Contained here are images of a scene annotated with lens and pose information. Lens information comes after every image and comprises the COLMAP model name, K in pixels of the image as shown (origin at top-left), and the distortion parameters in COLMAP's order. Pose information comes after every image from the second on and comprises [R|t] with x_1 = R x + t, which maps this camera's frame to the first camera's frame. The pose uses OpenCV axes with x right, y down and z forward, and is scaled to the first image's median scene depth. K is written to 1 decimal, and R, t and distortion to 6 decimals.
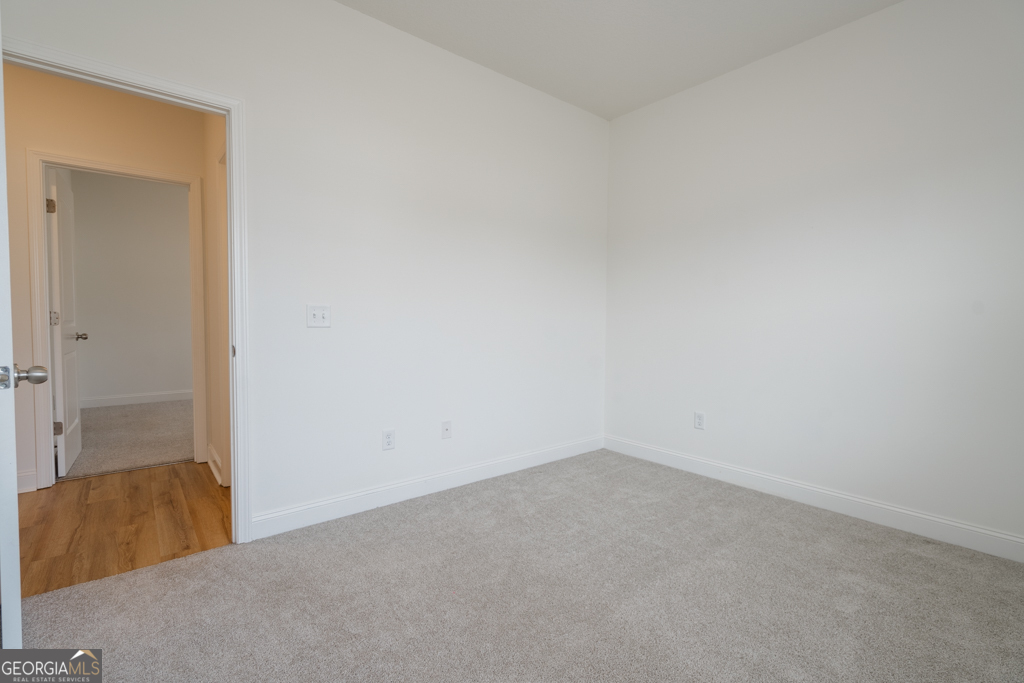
lens RADIAL K [[466.4, 0, 517.9], [0, 466.4, 335.0], [0, 0, 1]] dist [0.000744, 0.000337]
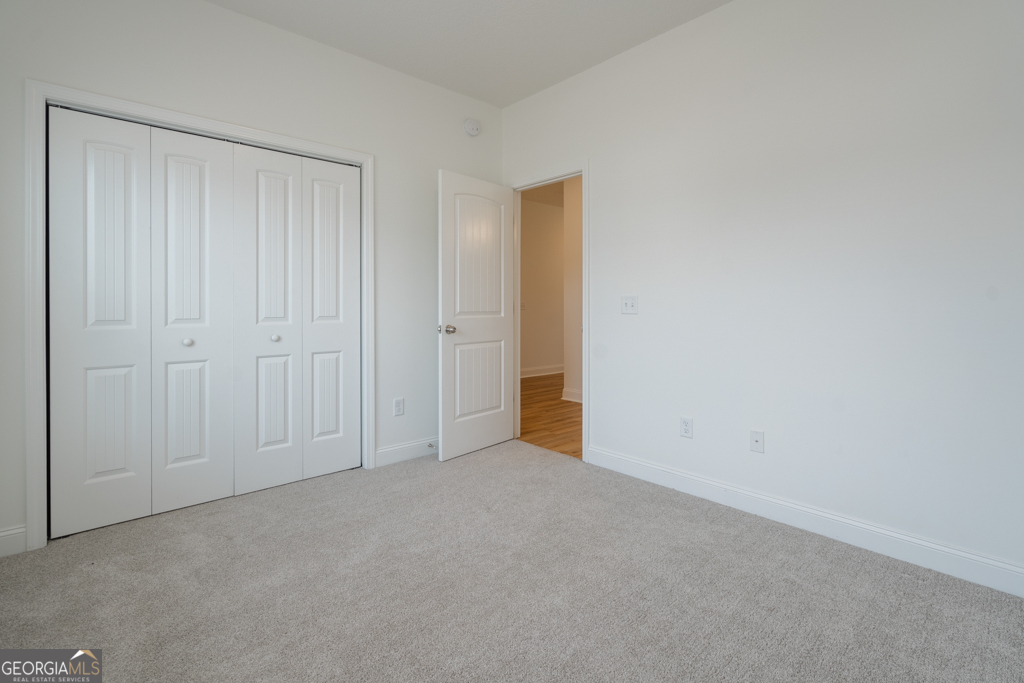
lens RADIAL K [[477.6, 0, 514.9], [0, 477.6, 306.1], [0, 0, 1]] dist [0.000190, -0.000166]
pose [[0.019285, -0.019089, -0.999632, 0.830056], [-0.033087, 0.999258, -0.019720, -0.002338], [0.999266, 0.033455, 0.018639, 0.678572]]
